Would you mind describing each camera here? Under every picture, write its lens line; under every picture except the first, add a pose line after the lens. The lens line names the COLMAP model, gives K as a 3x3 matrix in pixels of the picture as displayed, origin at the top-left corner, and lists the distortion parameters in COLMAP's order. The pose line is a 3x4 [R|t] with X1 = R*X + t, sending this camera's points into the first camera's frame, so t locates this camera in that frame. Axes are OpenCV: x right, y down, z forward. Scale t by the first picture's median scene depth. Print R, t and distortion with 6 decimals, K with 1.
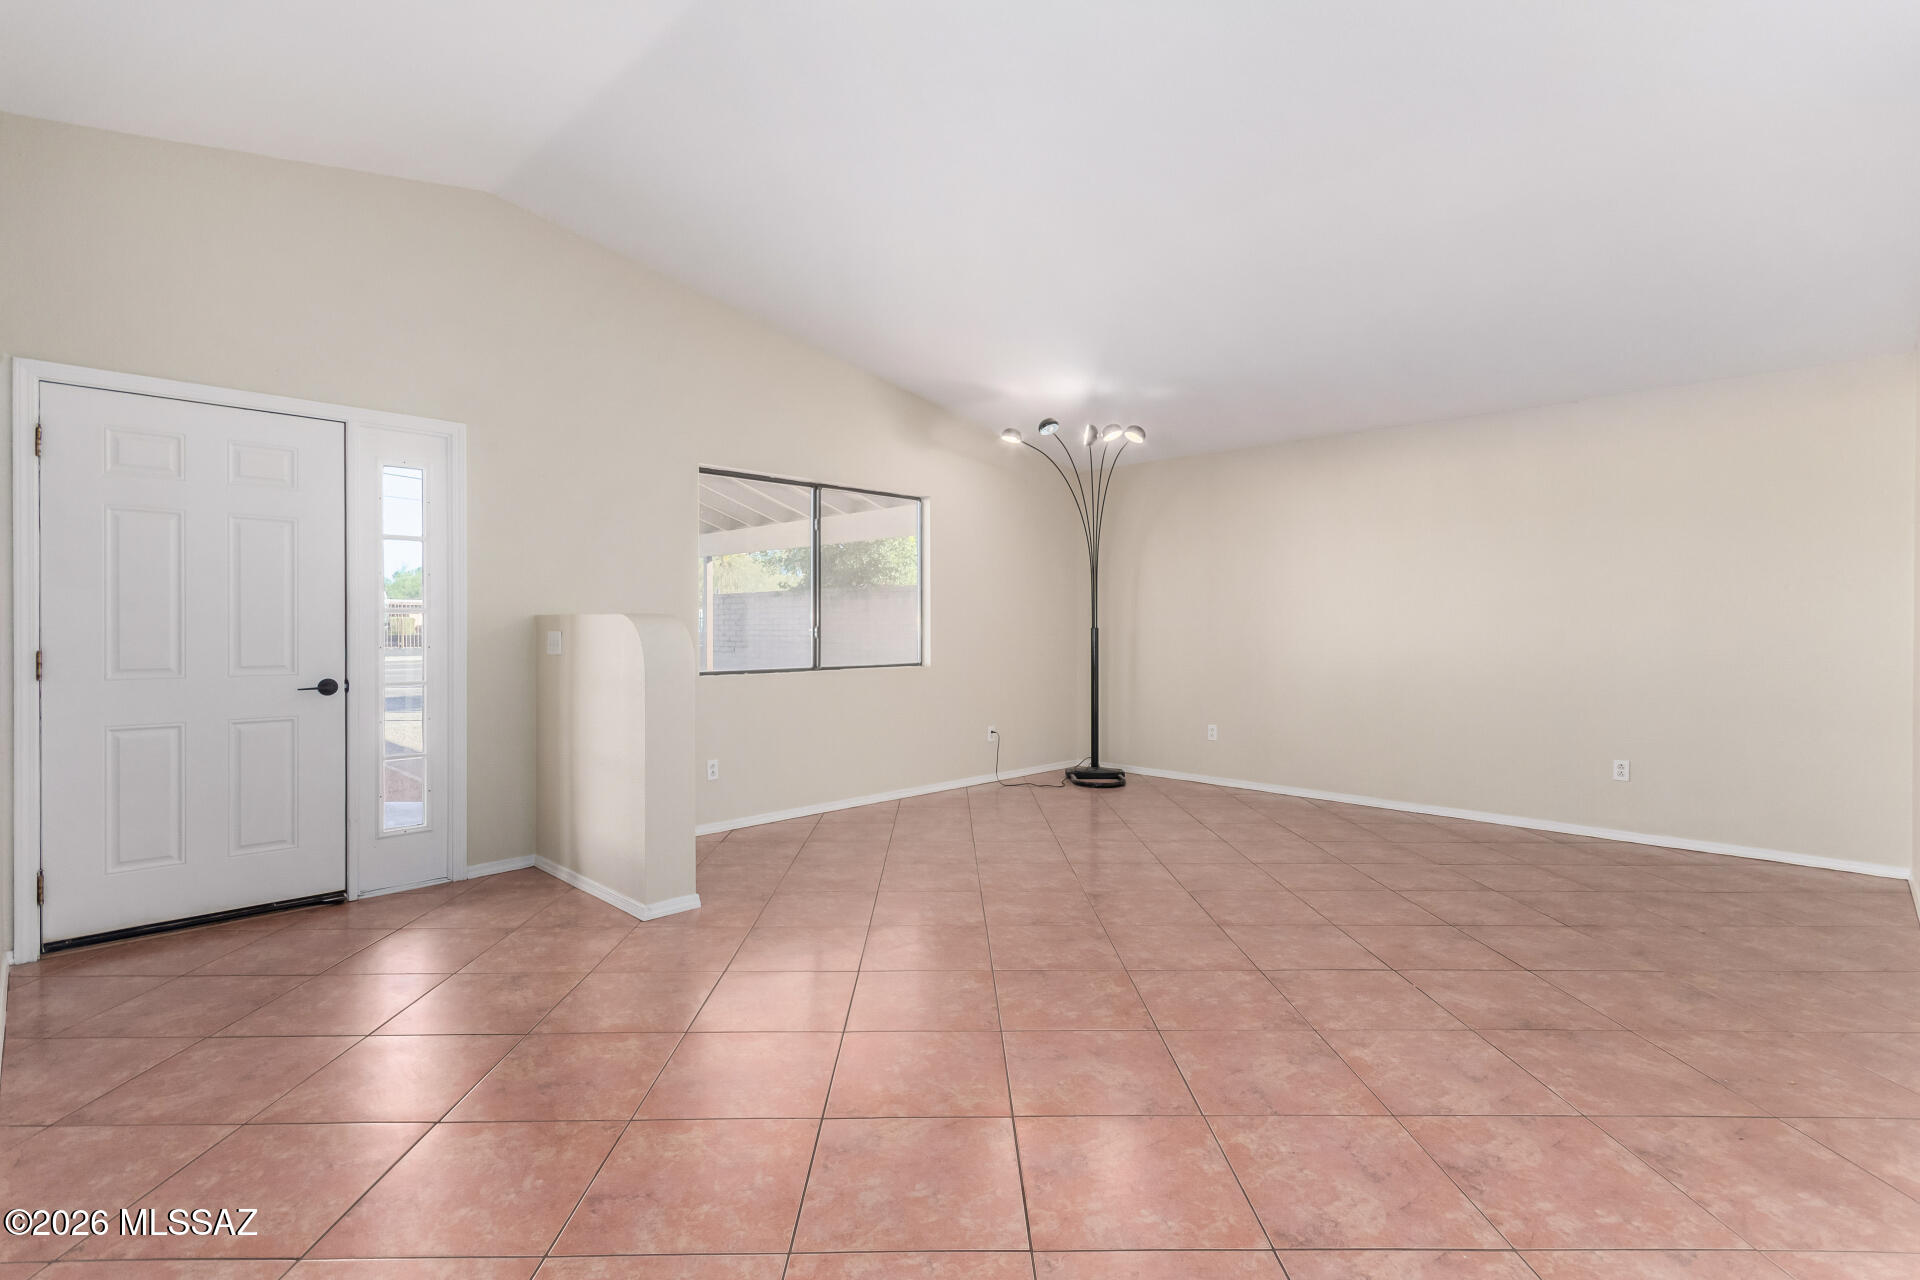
lens RADIAL K [[925.2, 0, 956.2], [0, 925.2, 638.0], [0, 0, 1]] dist [0.003091, 0.003144]
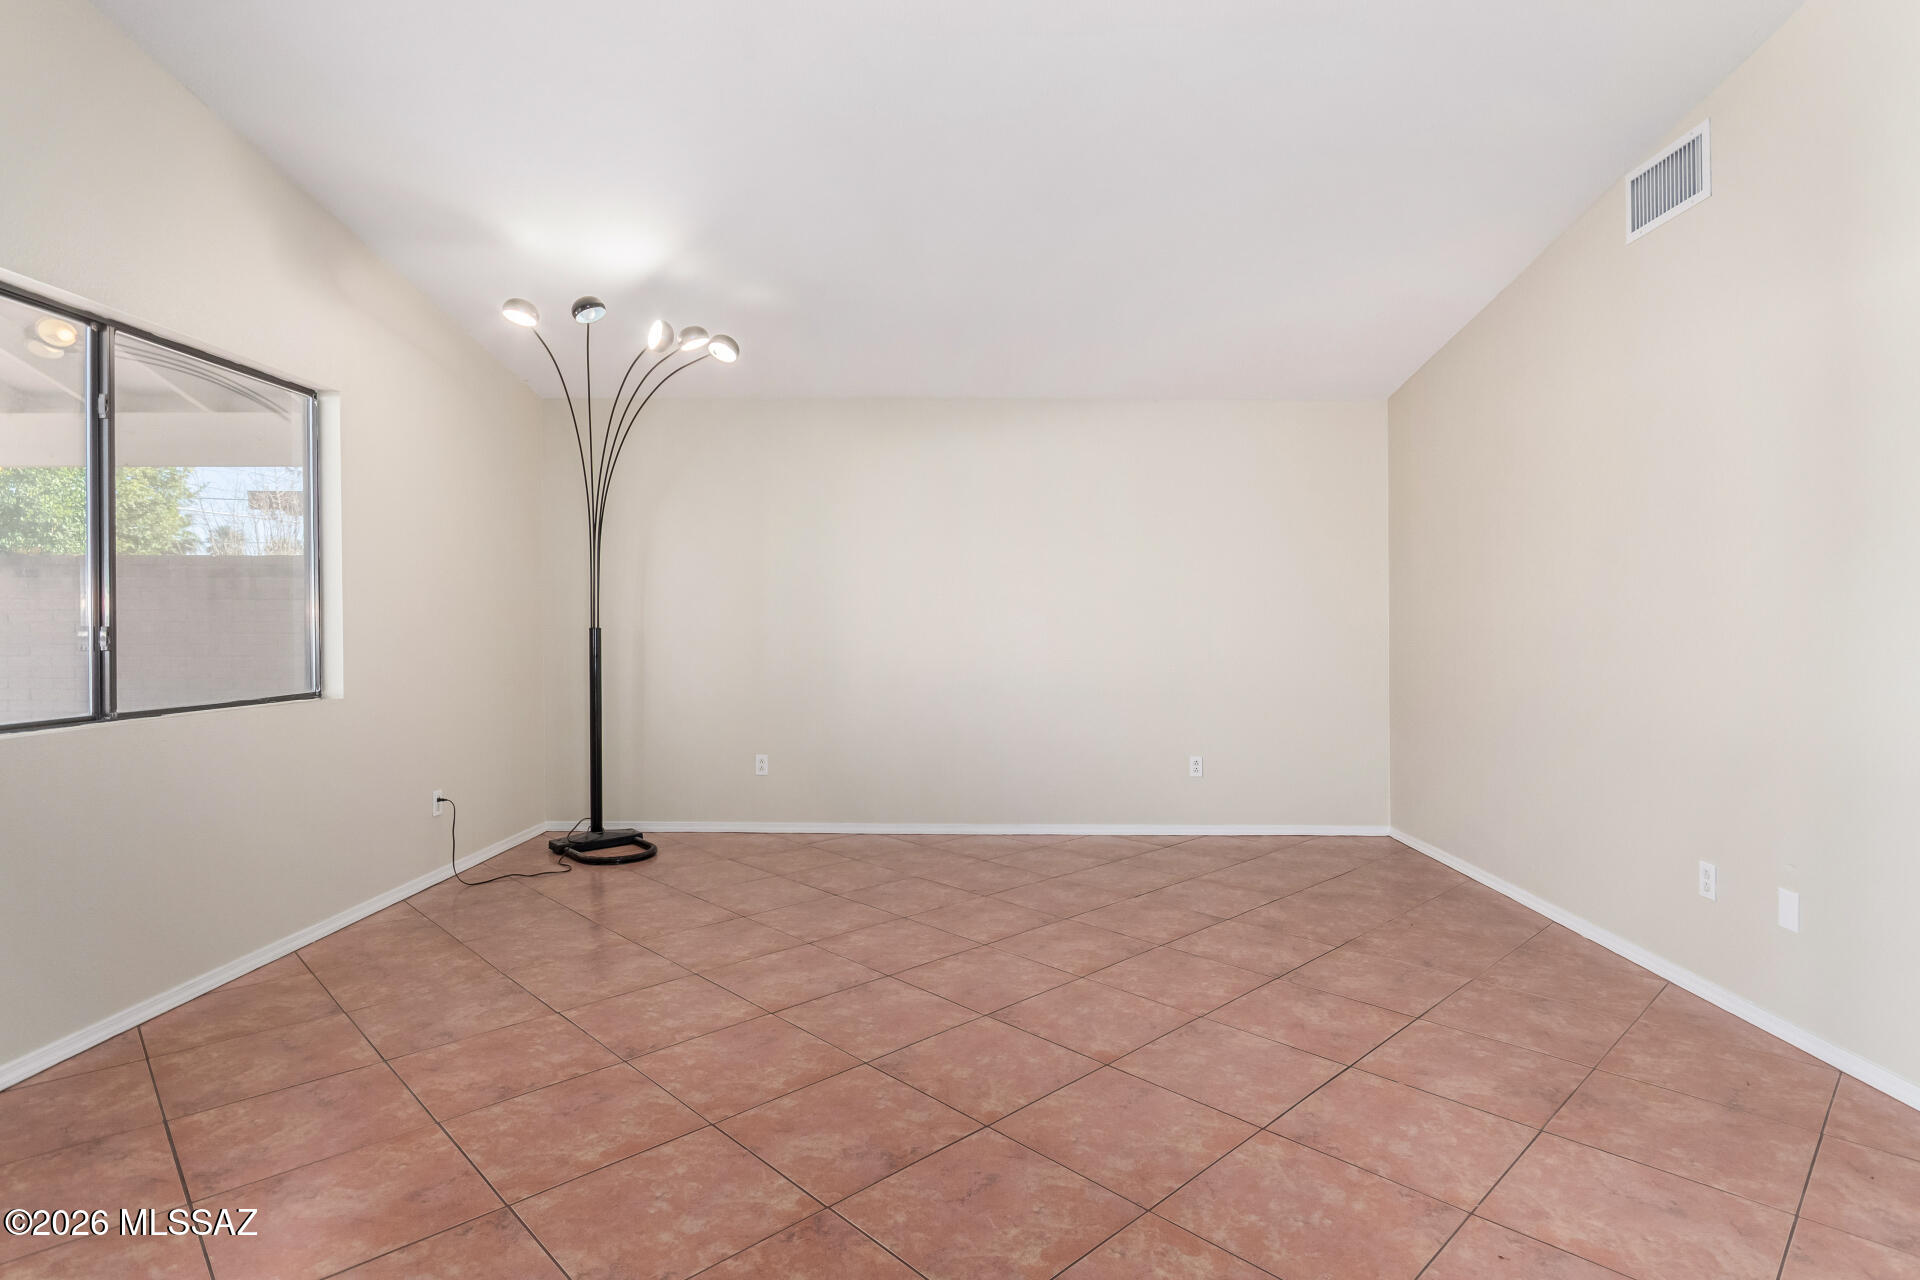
lens RADIAL K [[969.6, 0, 965.4], [0, 969.6, 632.9], [0, 0, 1]] dist [0.004287, -0.001524]
pose [[0.716475, -0.004716, 0.697597, -0.185029], [0.007637, 0.999970, -0.001083, -0.004965], [-0.697571, 0.006103, 0.716489, 0.357791]]
